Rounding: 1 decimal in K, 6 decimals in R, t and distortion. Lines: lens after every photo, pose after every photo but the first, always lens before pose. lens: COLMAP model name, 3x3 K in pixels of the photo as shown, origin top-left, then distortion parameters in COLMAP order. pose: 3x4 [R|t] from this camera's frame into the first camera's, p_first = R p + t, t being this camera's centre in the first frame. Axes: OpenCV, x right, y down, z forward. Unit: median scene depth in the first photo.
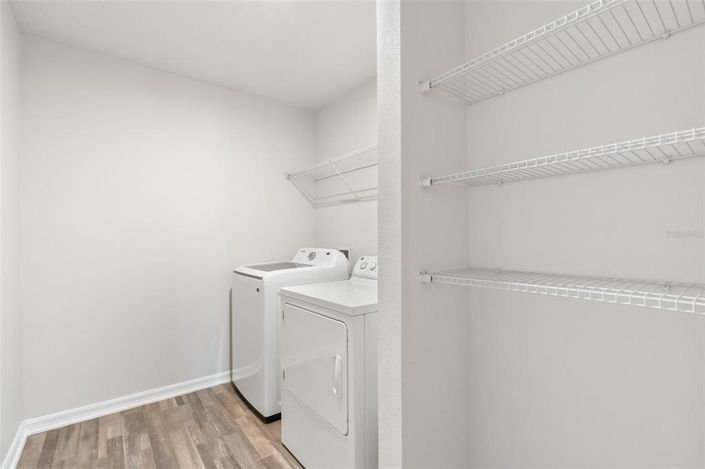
lens RADIAL K [[316.3, 0, 351.3], [0, 316.3, 236.5], [0, 0, 1]] dist [-0.008776, 0.003731]
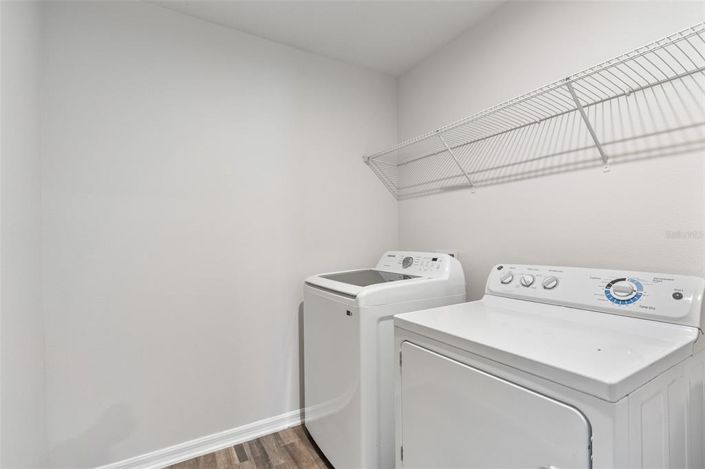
lens RADIAL K [[316.3, 0, 353.7], [0, 316.3, 235.5], [0, 0, 1]] dist [-0.008776, 0.003731]
pose [[0.993204, -0.009409, -0.116009, -0.167814], [0.009046, 0.999952, -0.003651, 0.000306], [0.116038, 0.002577, 0.993241, 0.254555]]
